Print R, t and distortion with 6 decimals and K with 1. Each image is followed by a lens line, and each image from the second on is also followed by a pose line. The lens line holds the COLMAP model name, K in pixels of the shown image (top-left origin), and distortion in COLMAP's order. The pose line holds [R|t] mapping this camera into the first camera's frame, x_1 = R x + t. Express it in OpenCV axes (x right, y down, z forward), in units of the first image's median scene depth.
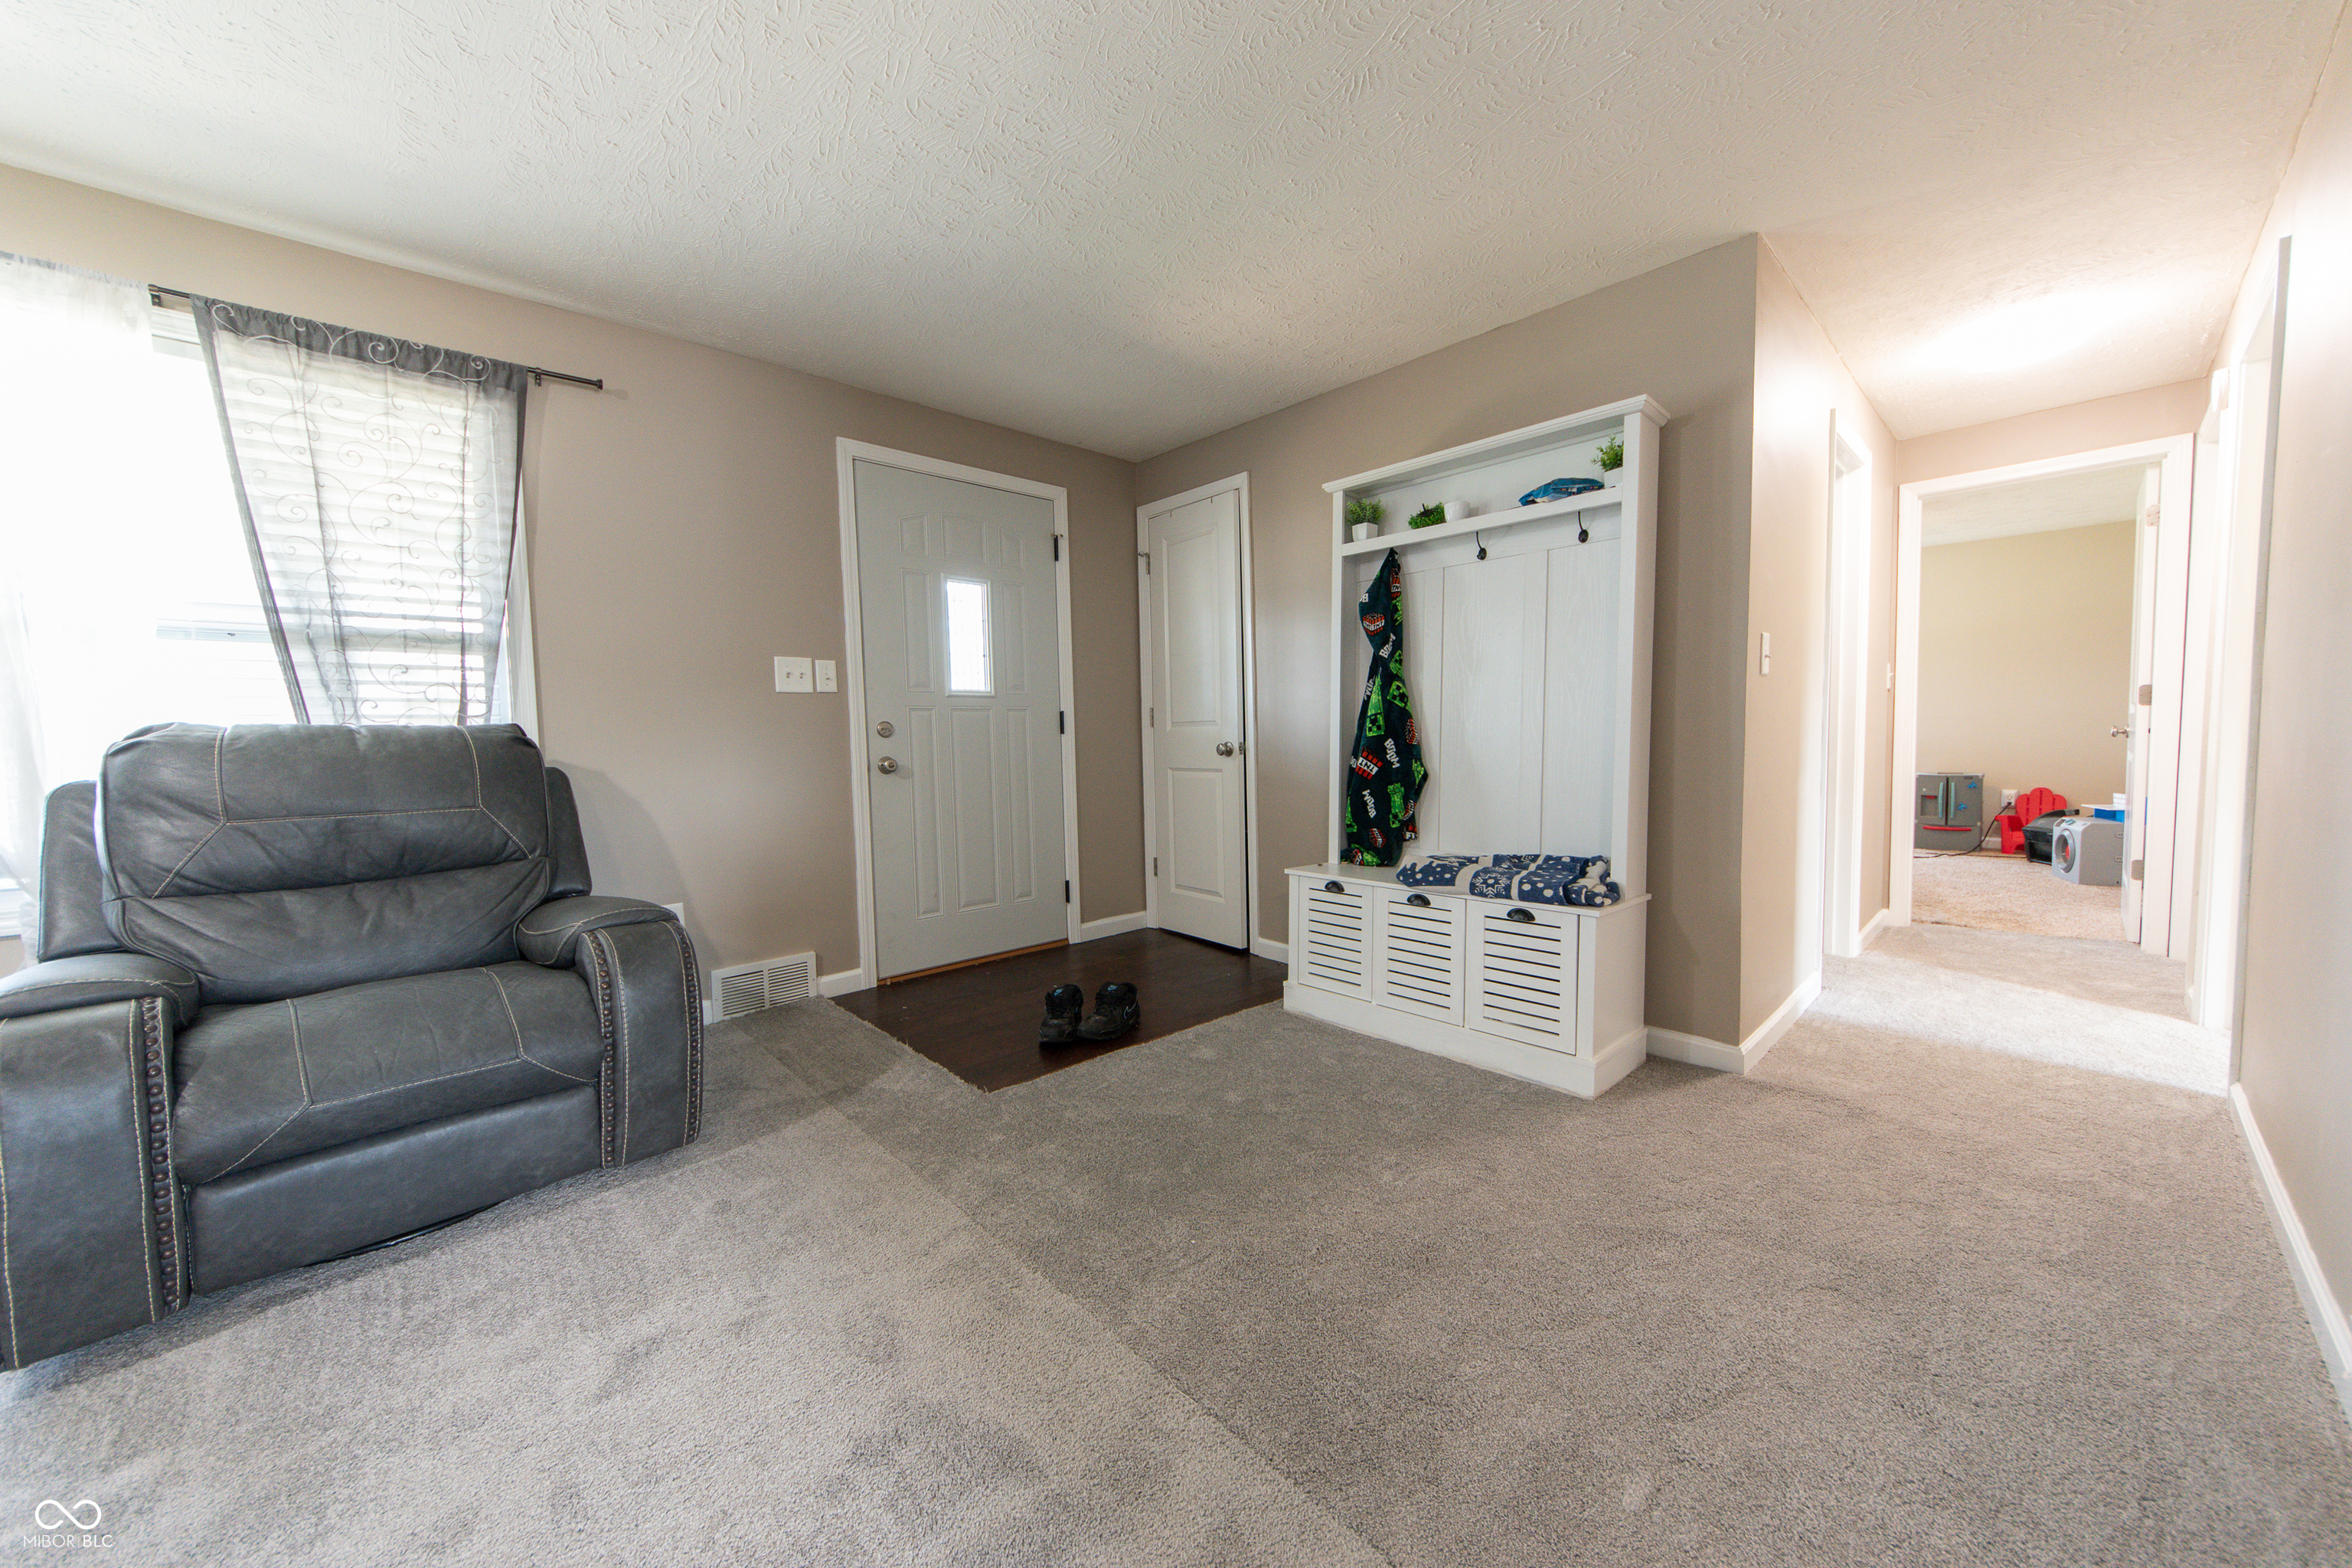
lens RADIAL K [[844.3, 0, 1171.9], [0, 844.3, 789.7], [0, 0, 1]] dist [0.004899, 0.000175]
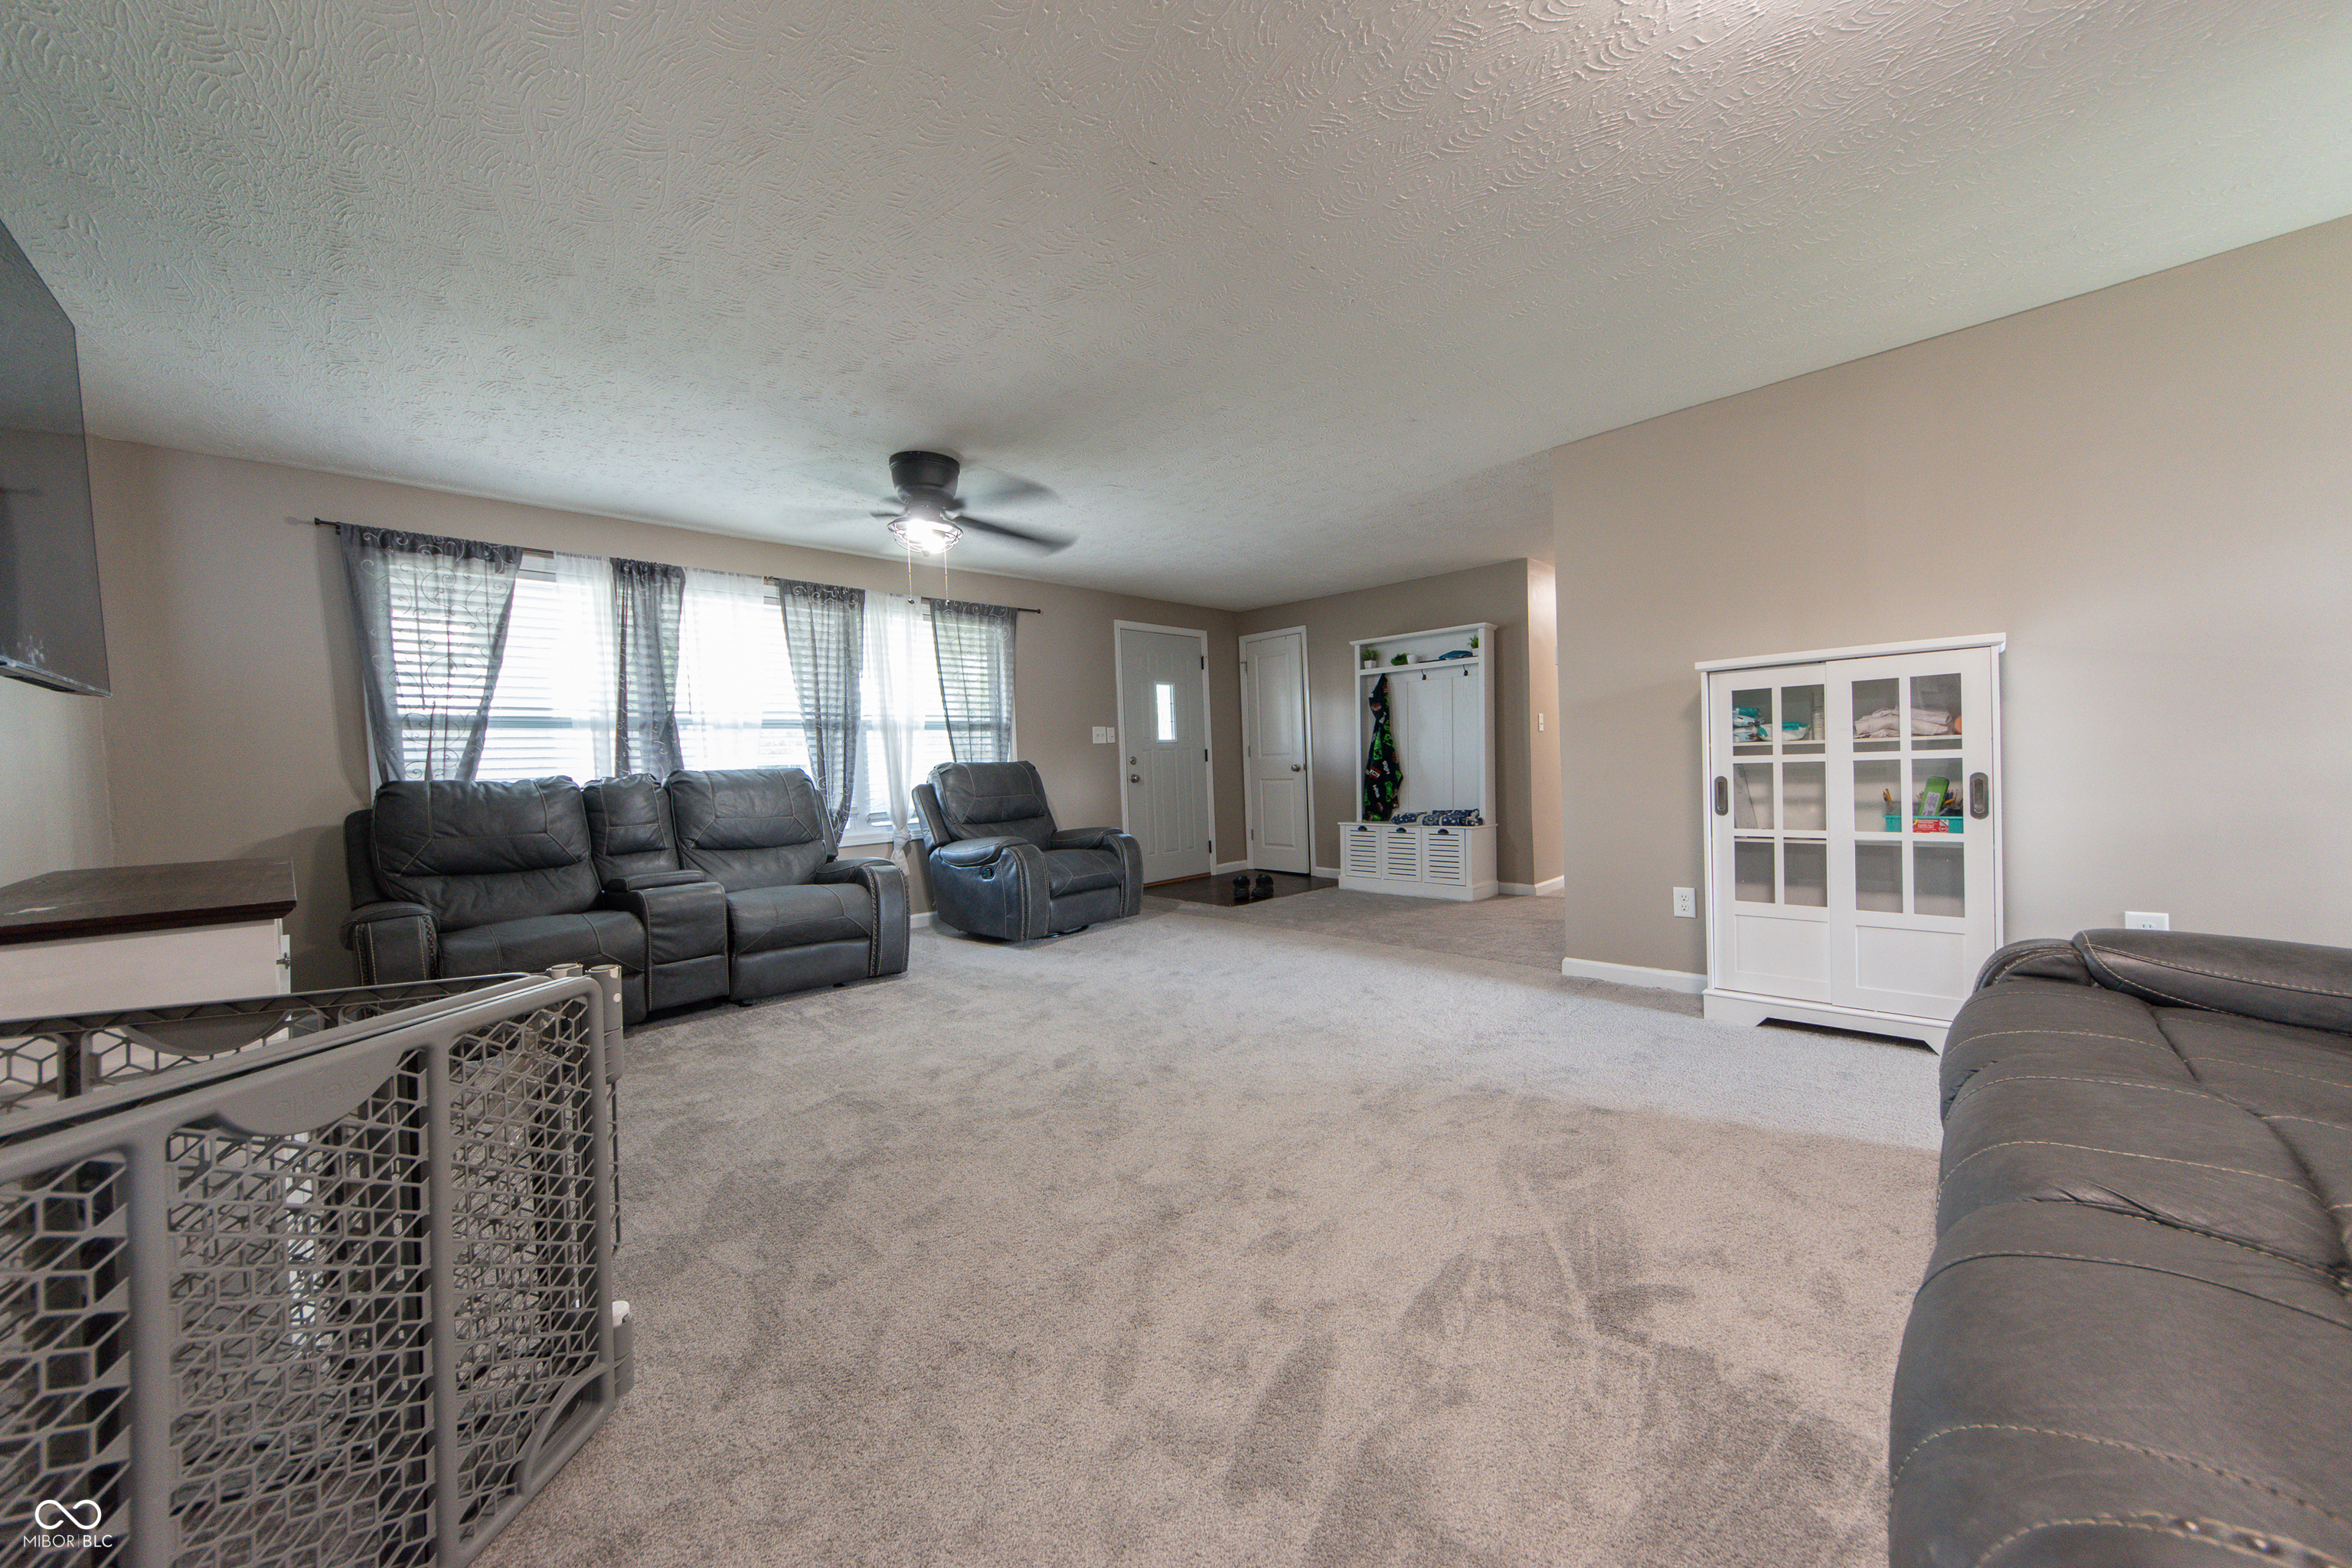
lens RADIAL K [[829.3, 0, 1177.6], [0, 829.3, 792.8], [0, 0, 1]] dist [0.000276, -0.000010]
pose [[0.998886, -0.019147, 0.043136, -0.363997], [0.020377, 0.999393, -0.028265, 0.070787], [-0.042569, 0.029113, 0.998669, -1.091625]]
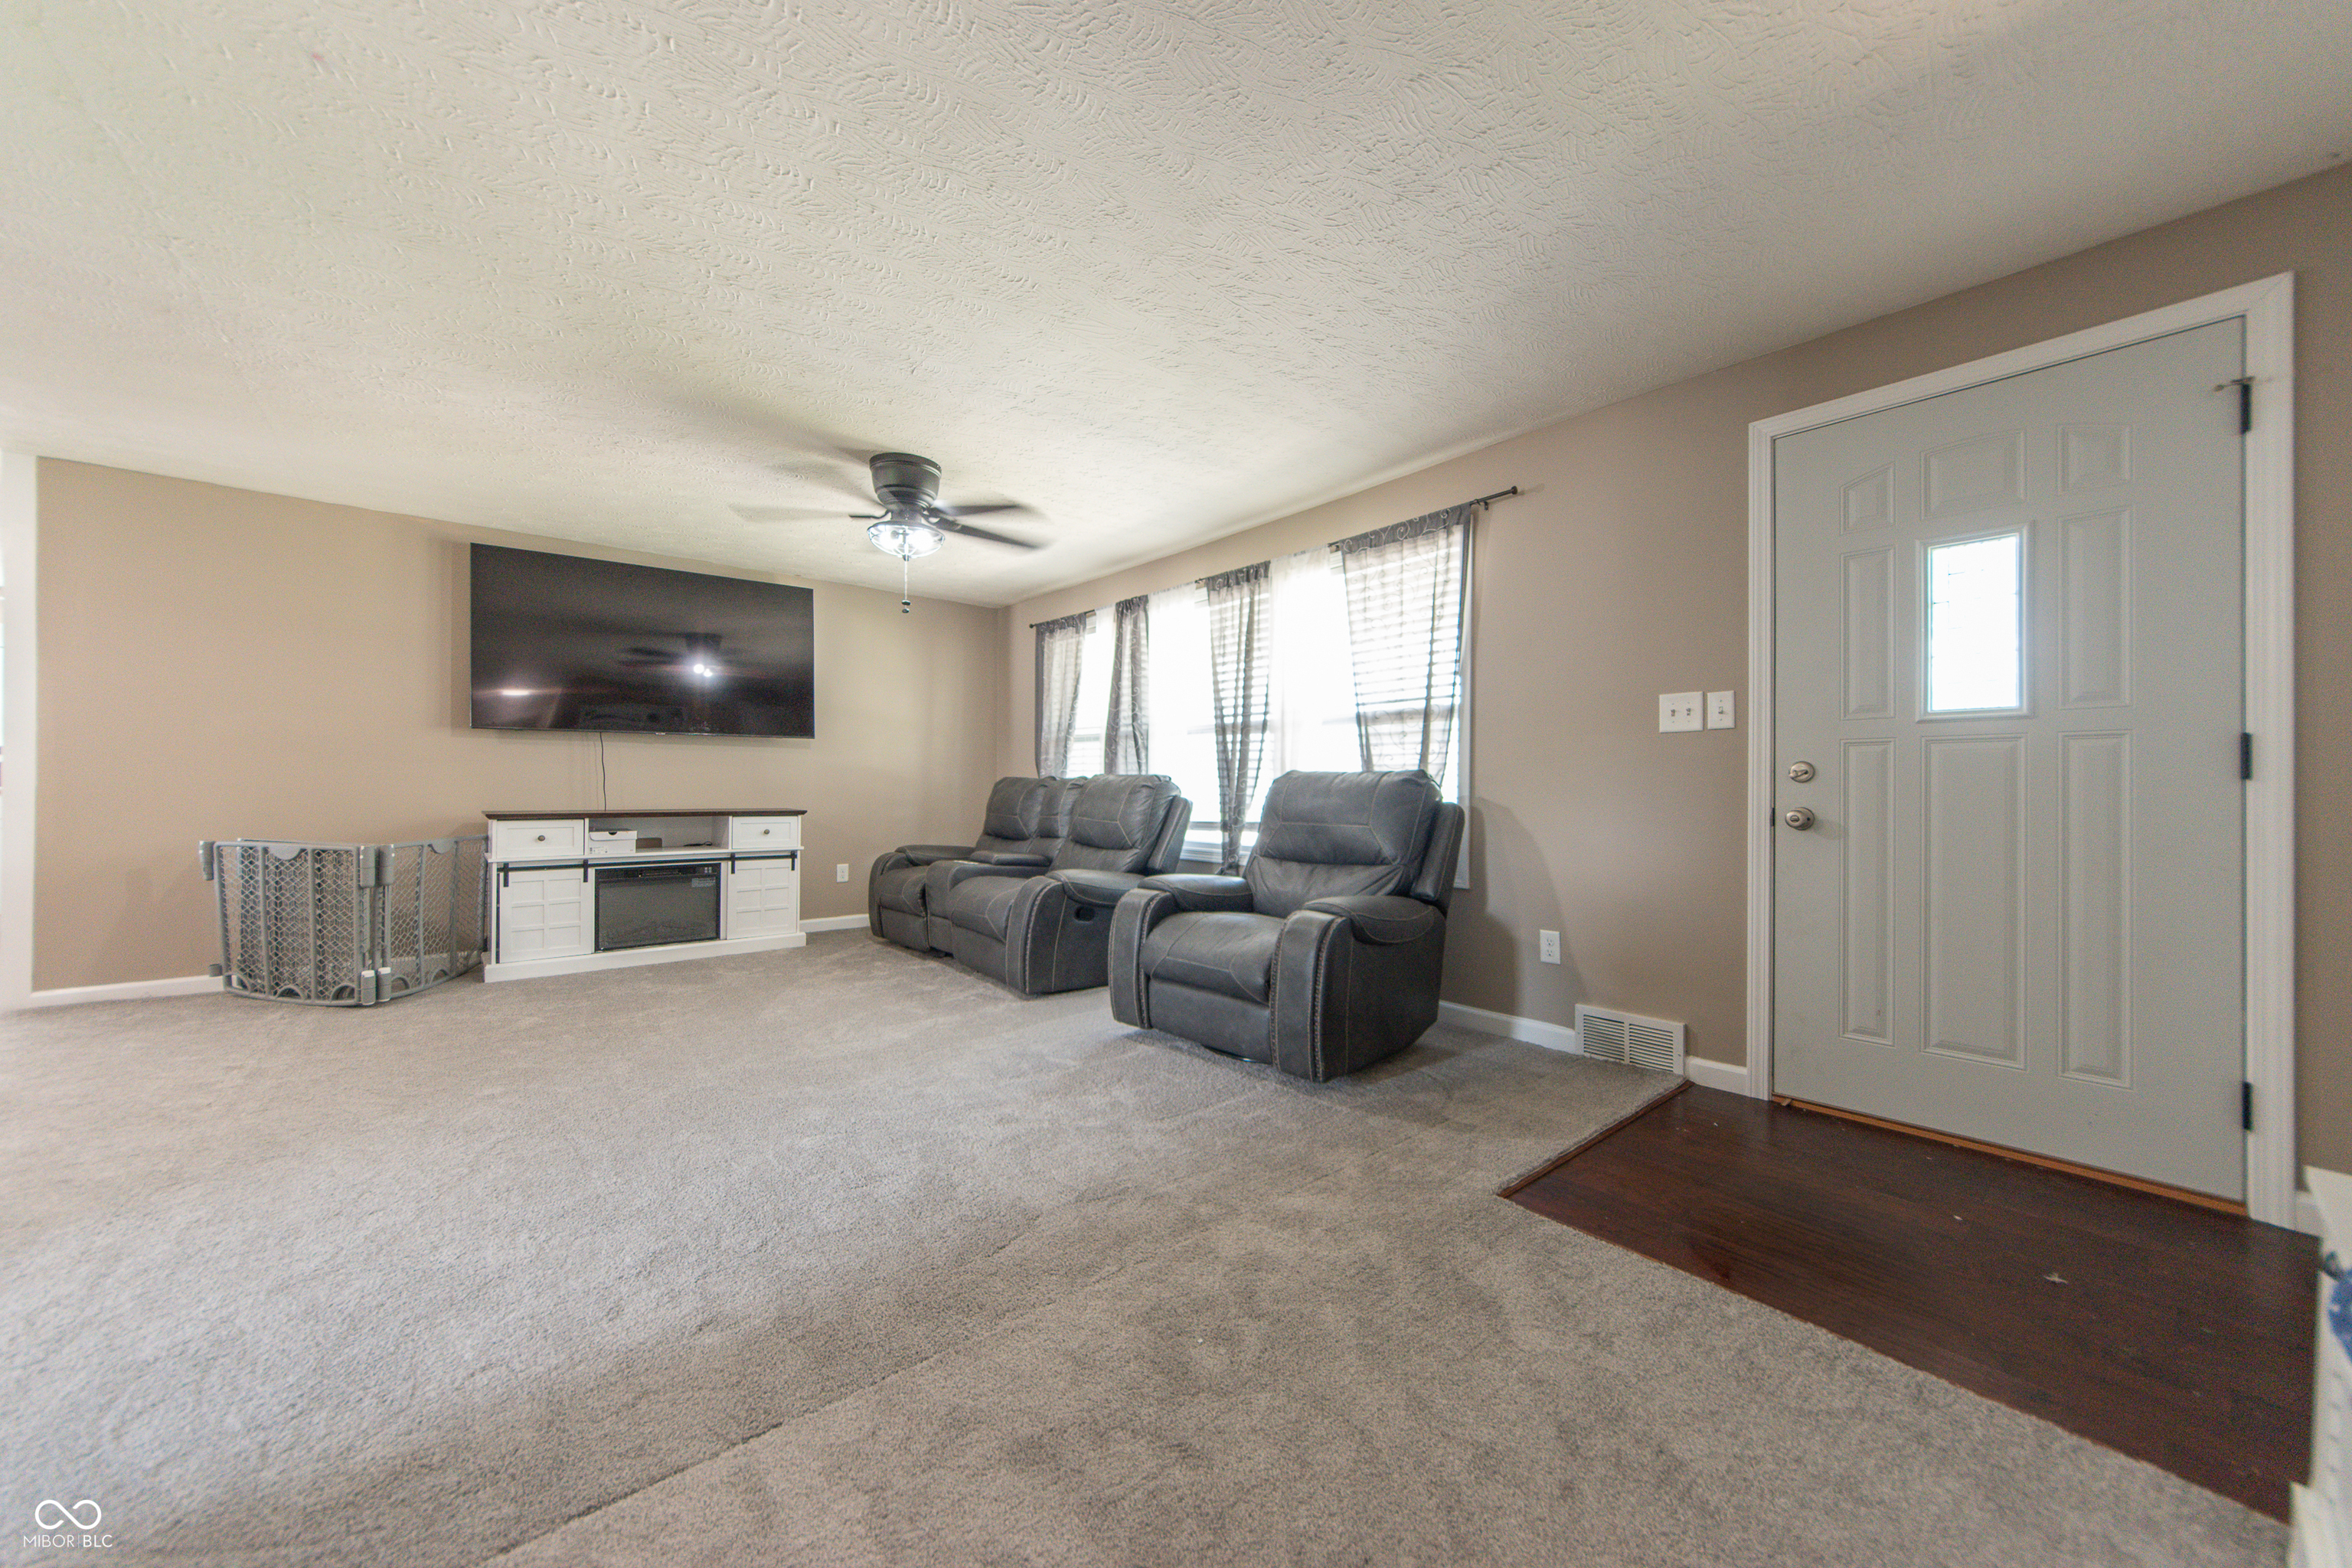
lens RADIAL K [[844.3, 0, 1168.8], [0, 844.3, 785.8], [0, 0, 1]] dist [0.004899, 0.000175]
pose [[-0.049117, 0.023077, -0.998526, 0.512718], [-0.061197, 0.997785, 0.026070, -0.049810], [0.996916, 0.062388, -0.047596, 0.527726]]
